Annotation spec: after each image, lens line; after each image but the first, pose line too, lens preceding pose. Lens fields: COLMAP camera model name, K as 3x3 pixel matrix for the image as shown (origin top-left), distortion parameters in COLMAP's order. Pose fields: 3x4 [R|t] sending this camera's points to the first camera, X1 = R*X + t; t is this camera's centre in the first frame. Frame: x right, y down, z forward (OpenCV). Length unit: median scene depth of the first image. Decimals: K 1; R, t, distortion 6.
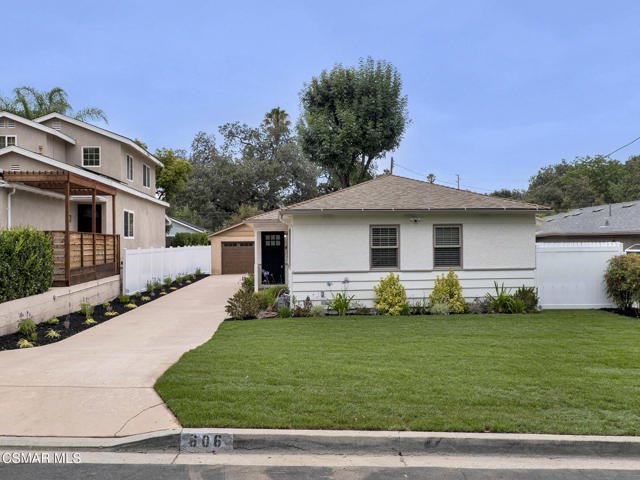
lens RADIAL K [[547.2, 0, 315.5], [0, 547.2, 244.3], [0, 0, 1]] dist [0.016453, -0.007387]
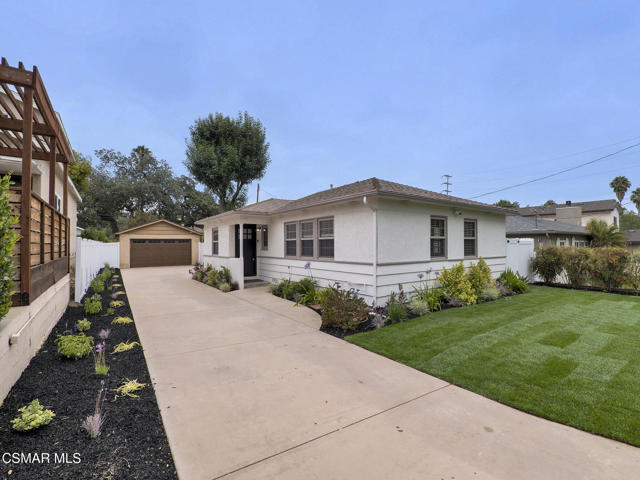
lens RADIAL K [[302.7, 0, 320.1], [0, 302.7, 240.3], [0, 0, 1]] dist [-0.013784, 0.001619]
pose [[0.859677, 0.016280, 0.510579, -0.132630], [-0.005368, 0.999725, -0.022837, 0.008963], [-0.510810, 0.016892, 0.859528, 0.234566]]
